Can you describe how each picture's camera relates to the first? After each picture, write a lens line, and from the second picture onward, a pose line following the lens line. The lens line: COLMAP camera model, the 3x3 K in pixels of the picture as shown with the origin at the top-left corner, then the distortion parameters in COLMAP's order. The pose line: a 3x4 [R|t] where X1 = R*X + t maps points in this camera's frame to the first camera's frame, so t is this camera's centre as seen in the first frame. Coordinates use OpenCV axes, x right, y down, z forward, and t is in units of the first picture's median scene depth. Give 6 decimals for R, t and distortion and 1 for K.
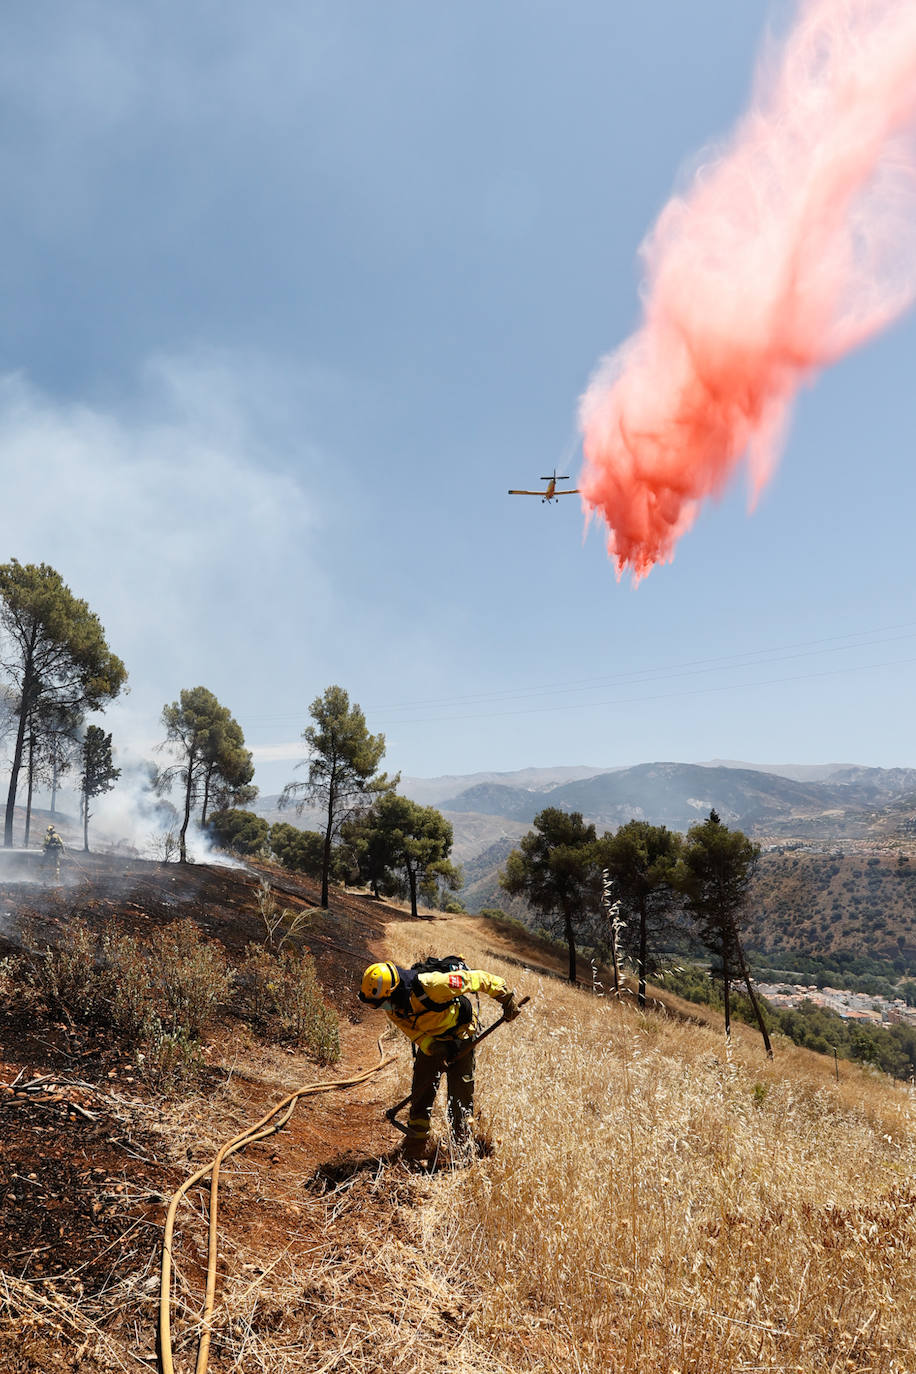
lens RADIAL K [[826.7, 0, 381.5], [0, 826.7, 716.7], [0, 0, 1]] dist [-0.024843, 0.006493]
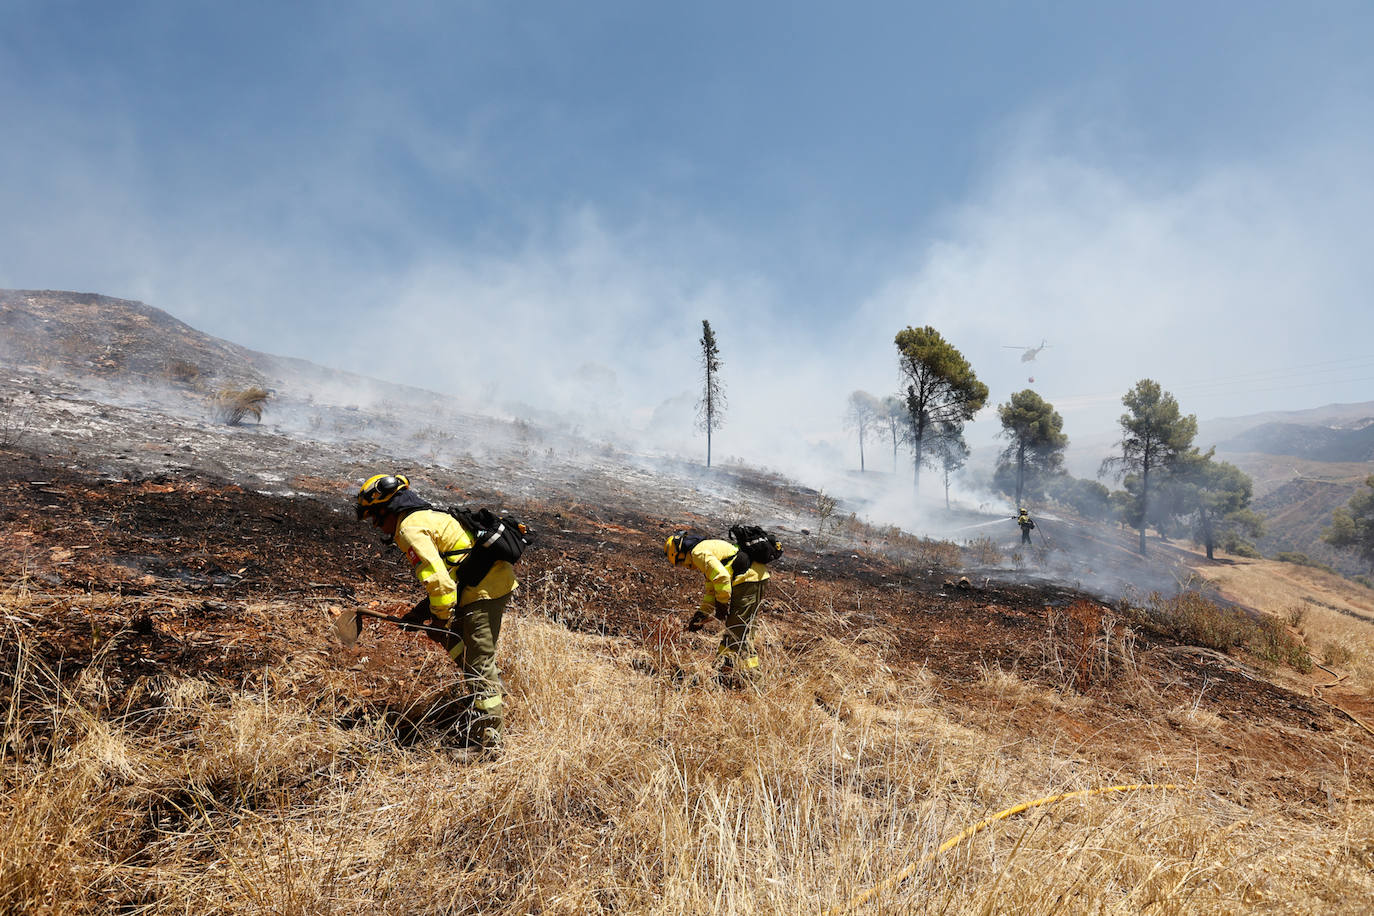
lens RADIAL K [[631.9, 0, 691.6], [0, 631.9, 453.9], [0, 0, 1]] dist [-0.034424, 0.010170]
pose [[0.808100, -0.028604, -0.588350, -0.031967], [0.089837, 0.993120, 0.075107, -0.029638], [0.582154, -0.113550, 0.805110, -0.084093]]
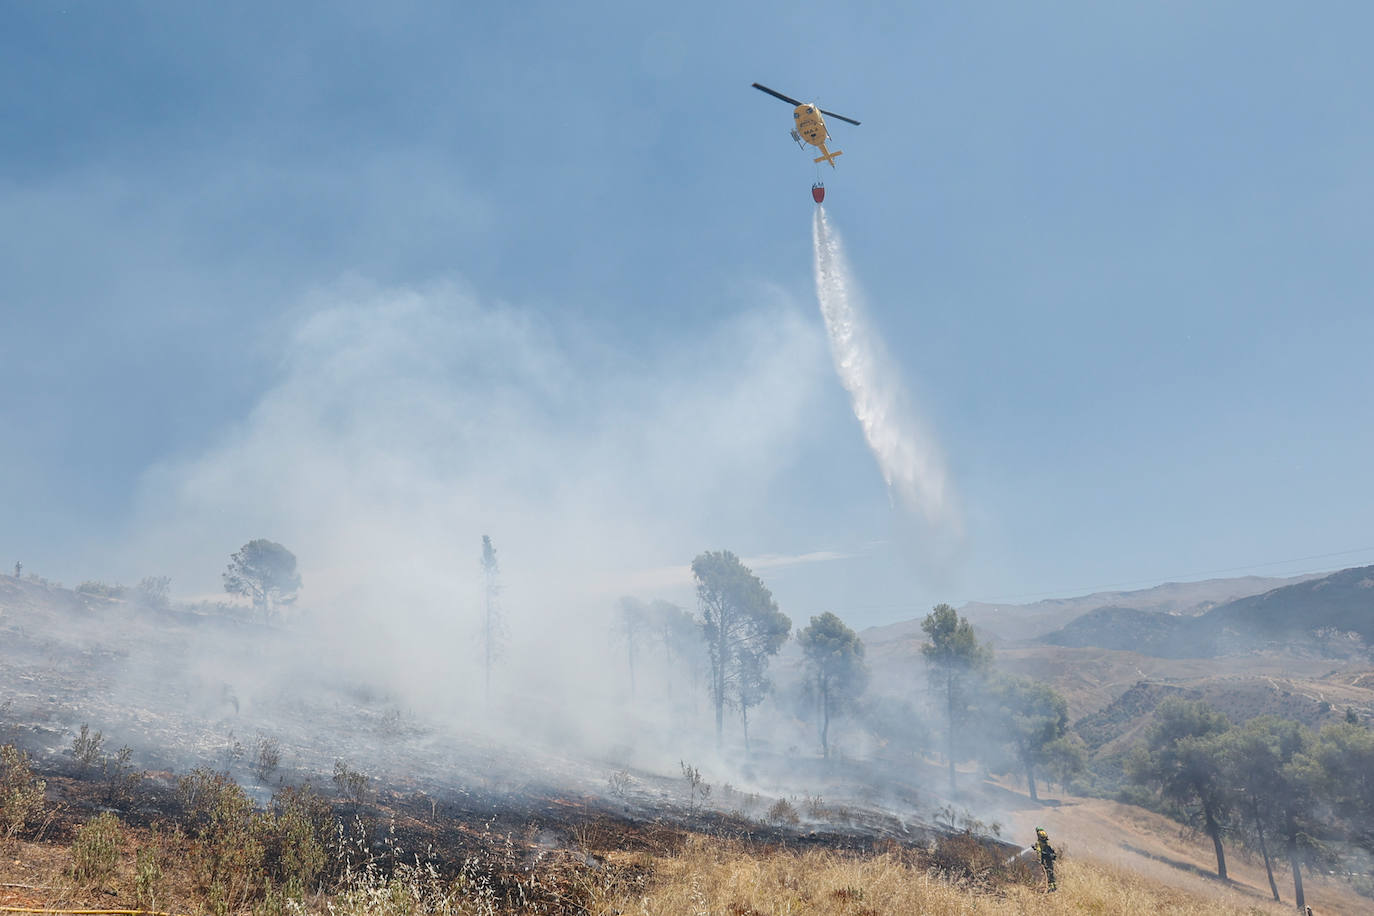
lens RADIAL K [[962.1, 0, 628.7], [0, 962.1, 454.6], [0, 0, 1]] dist [0.024322, 0.004842]
pose [[0.945443, -0.104565, -0.308552, -0.016687], [0.075837, 0.991713, -0.103705, -0.072704], [0.316839, 0.074647, 0.945537, -0.234047]]
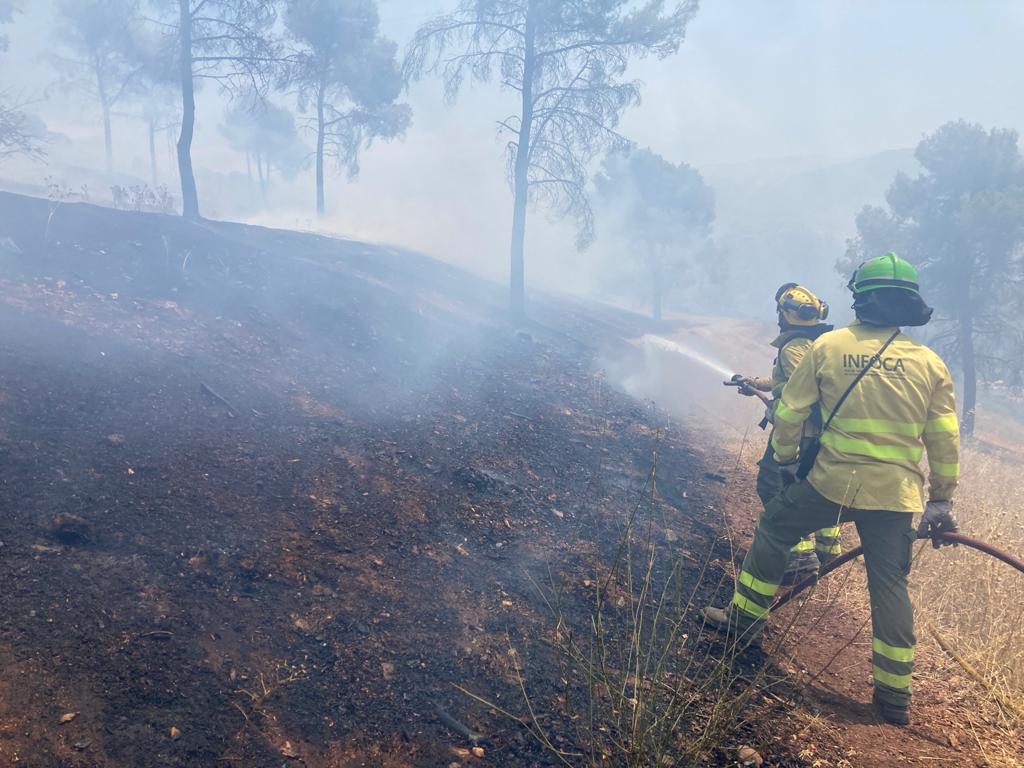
lens RADIAL K [[838.8, 0, 510.1], [0, 838.8, 375.9], [0, 0, 1]] dist [0.036296, -0.033294]
pose [[0.994587, 0.001126, -0.103901, -0.013294], [0.030575, 0.952500, 0.302999, 0.062639], [0.099307, -0.304536, 0.947310, 0.281949]]
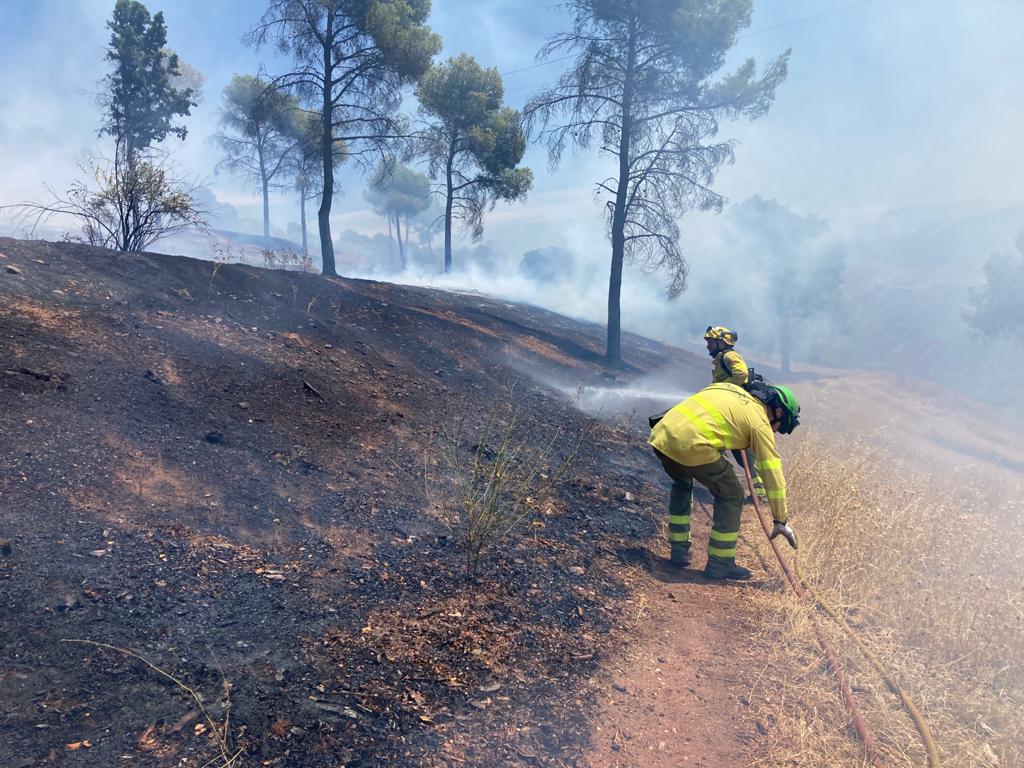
lens RADIAL K [[838.8, 0, 506.7], [0, 838.8, 393.9], [0, 0, 1]] dist [0.036296, -0.033294]
pose [[0.964637, 0.003378, -0.263560, -0.000774], [0.065641, 0.965336, 0.252622, 0.061496], [0.255278, -0.260989, 0.930977, 0.264096]]
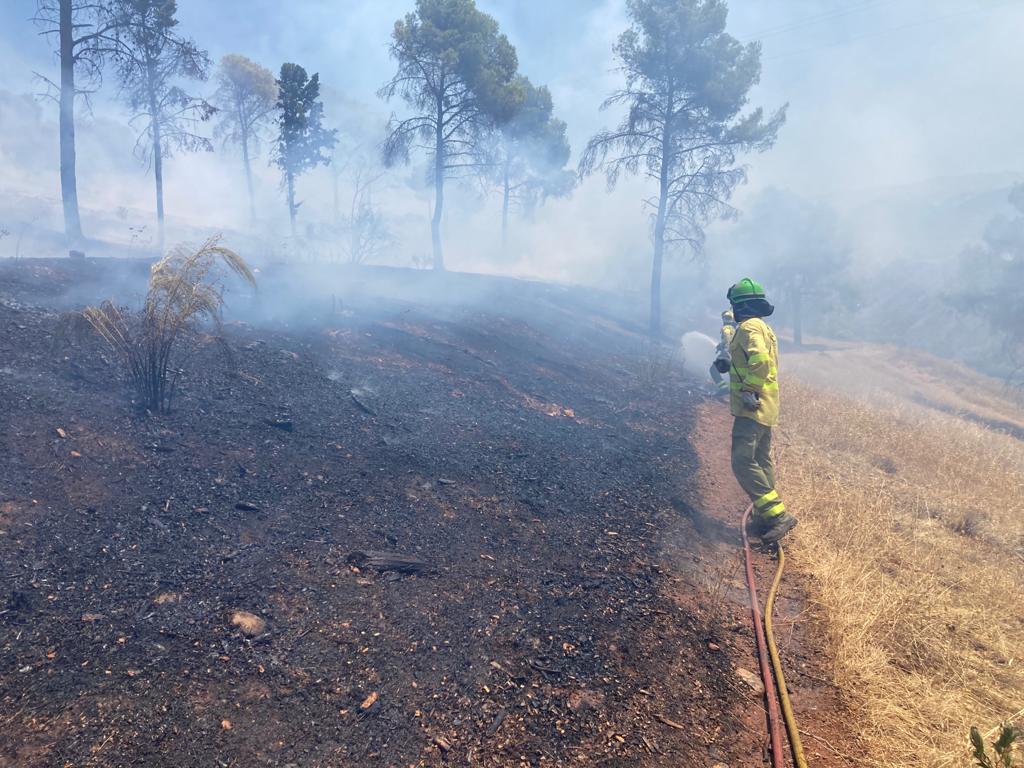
lens RADIAL K [[838.8, 0, 503.9], [0, 838.8, 380.0], [0, 0, 1]] dist [0.036296, -0.033294]
pose [[0.958226, 0.007202, -0.285923, 0.001824], [0.071594, 0.961817, 0.264163, 0.043248], [0.276908, -0.273598, 0.921122, 0.181311]]
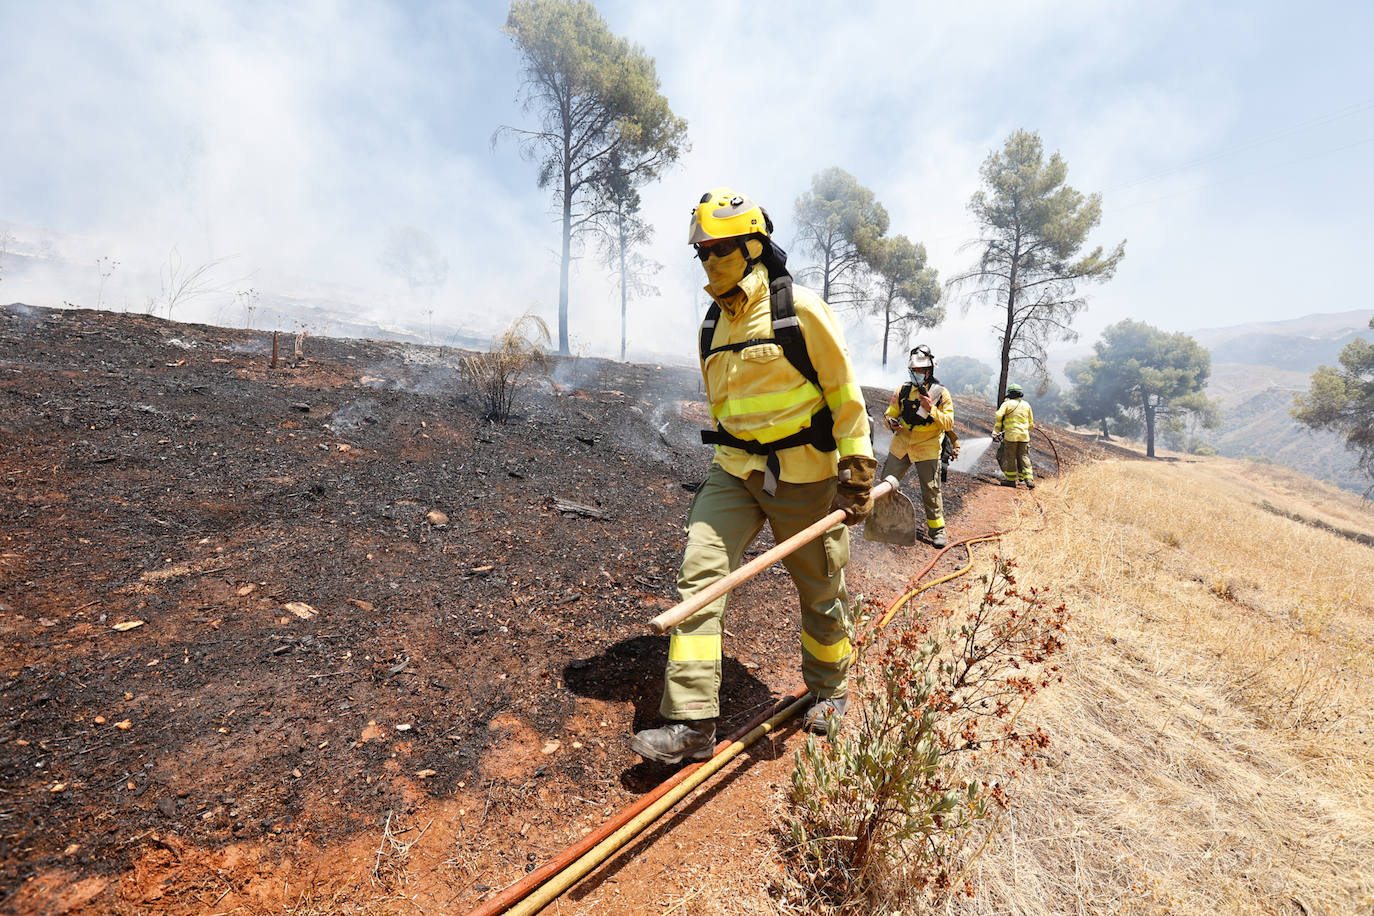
lens RADIAL K [[631.9, 0, 691.0], [0, 631.9, 454.3], [0, 0, 1]] dist [-0.034424, 0.010170]
pose [[0.821716, 0.037167, -0.568683, 0.013681], [0.099851, 0.973046, 0.207874, 0.049444], [0.561081, -0.227597, 0.795857, 0.185450]]
